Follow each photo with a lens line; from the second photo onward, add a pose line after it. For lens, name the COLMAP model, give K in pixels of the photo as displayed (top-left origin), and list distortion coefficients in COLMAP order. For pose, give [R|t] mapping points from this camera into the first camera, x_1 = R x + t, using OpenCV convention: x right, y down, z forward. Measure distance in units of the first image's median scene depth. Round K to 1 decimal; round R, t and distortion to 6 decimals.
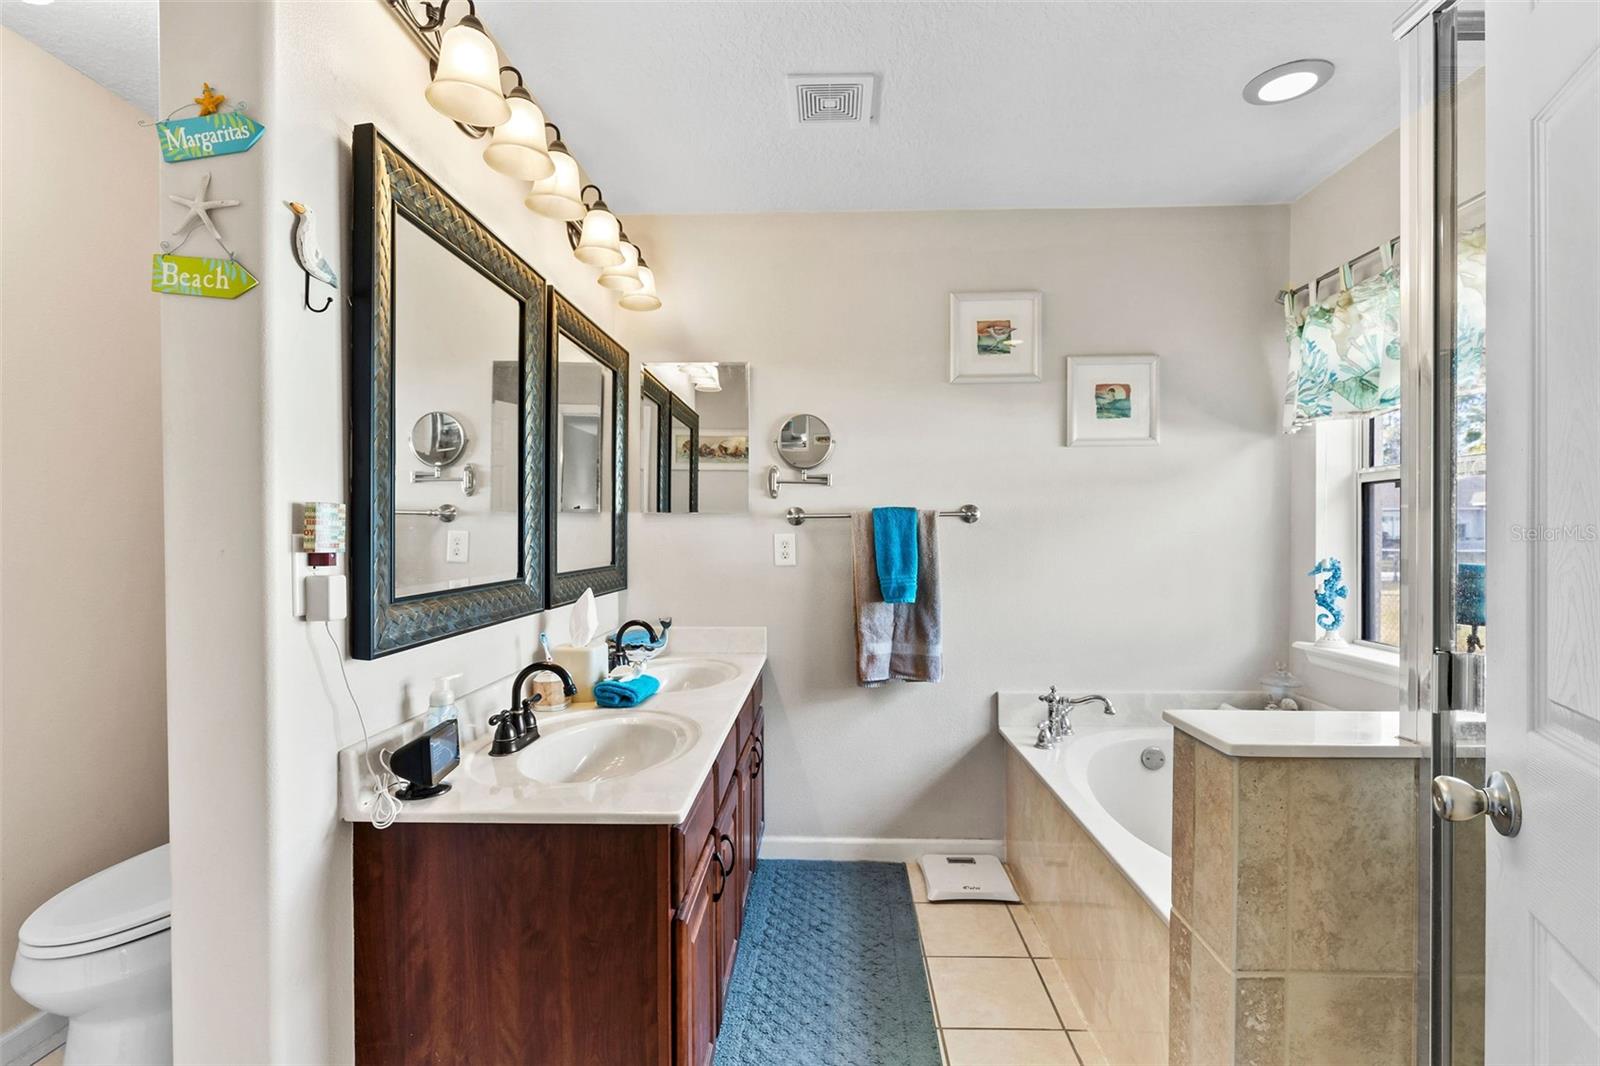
lens RADIAL K [[722.4, 0, 807.1], [0, 722.4, 537.9], [0, 0, 1]] dist [0.008982, -0.002065]
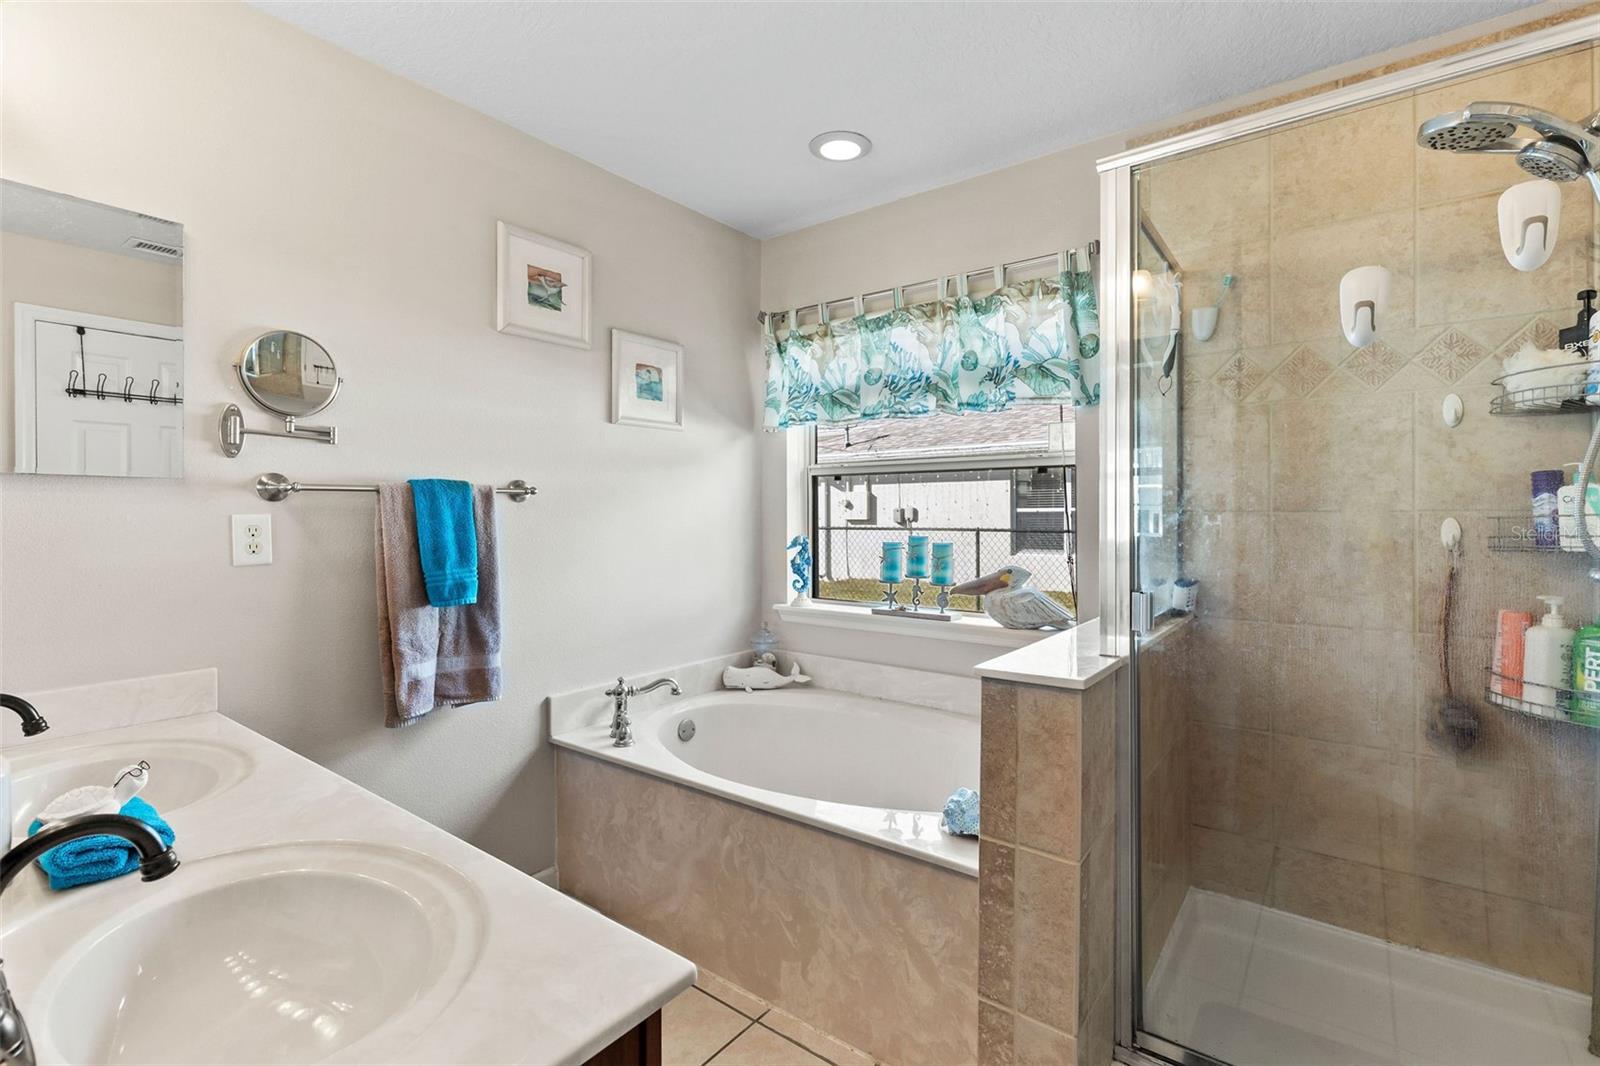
lens RADIAL K [[722.4, 0, 790.0], [0, 722.4, 521.2], [0, 0, 1]] dist [0.008982, -0.002065]
pose [[0.590908, -0.004288, 0.806727, -0.275782], [0.006974, 0.999976, 0.000207, 0.003504], [-0.806709, 0.005504, 0.590924, 0.259501]]
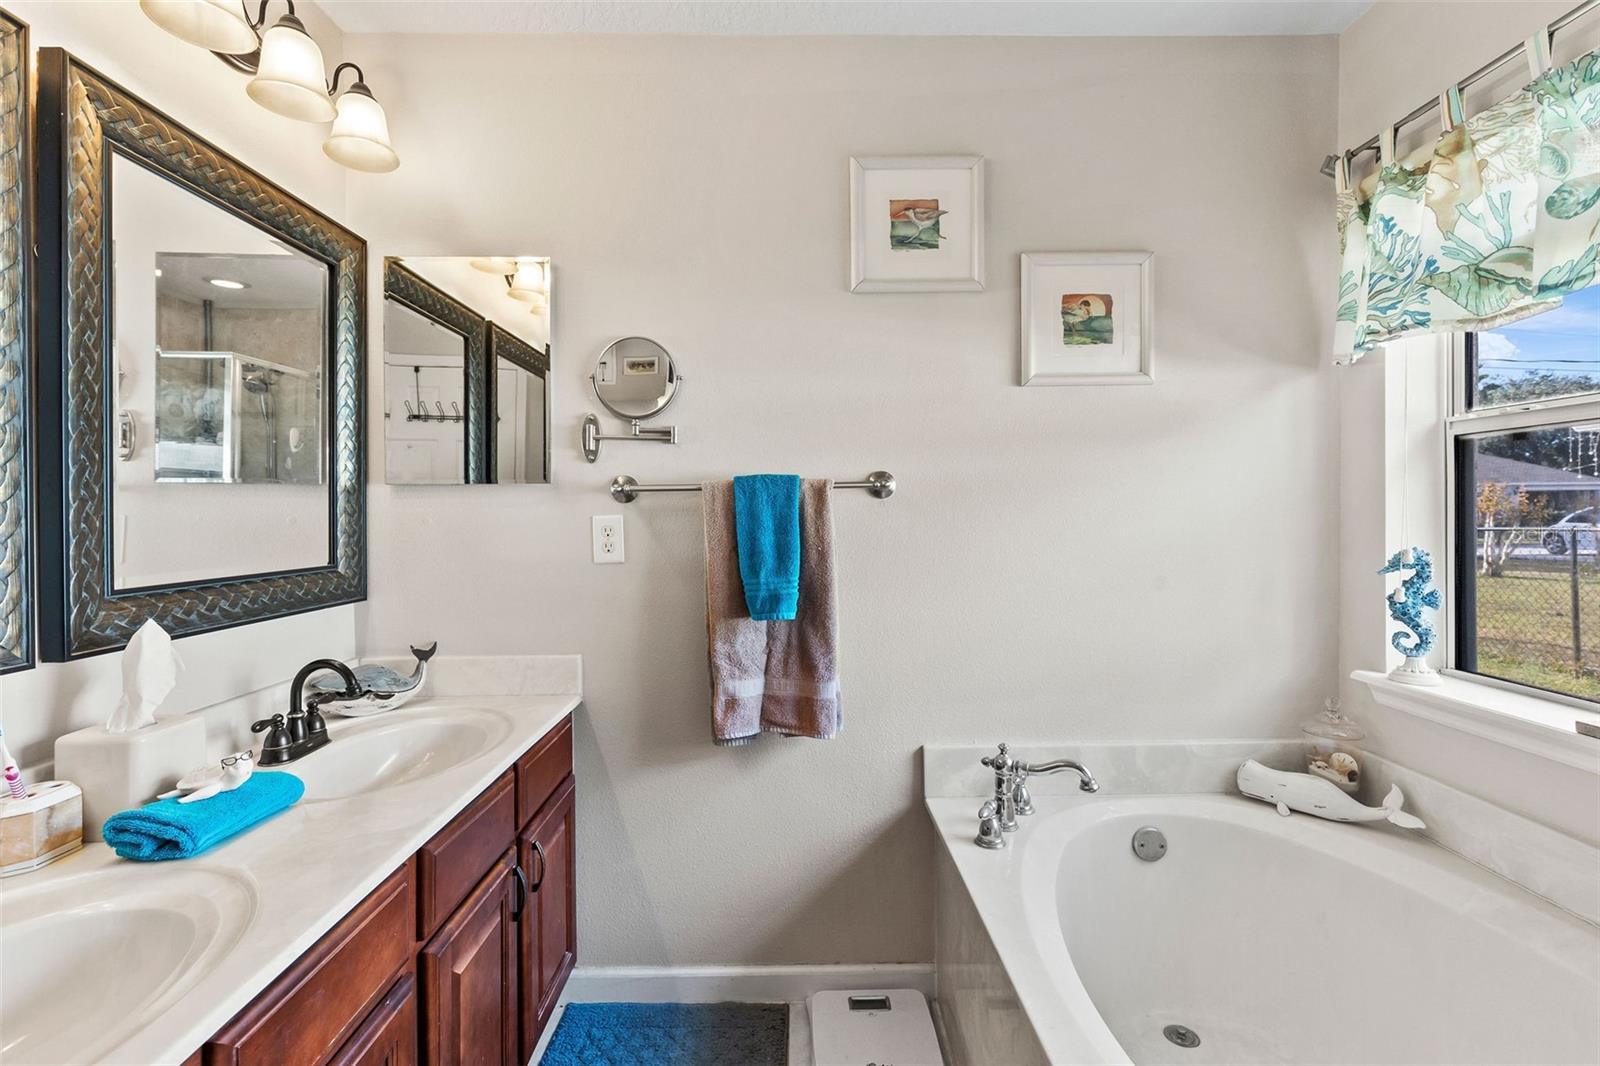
lens RADIAL K [[722.4, 0, 797.1], [0, 722.4, 517.3], [0, 0, 1]] dist [0.008982, -0.002065]
pose [[0.999000, -0.005130, 0.044418, 0.119814], [0.005150, 0.999987, -0.000319, -0.003039], [-0.044415, 0.000547, 0.999013, 0.336282]]
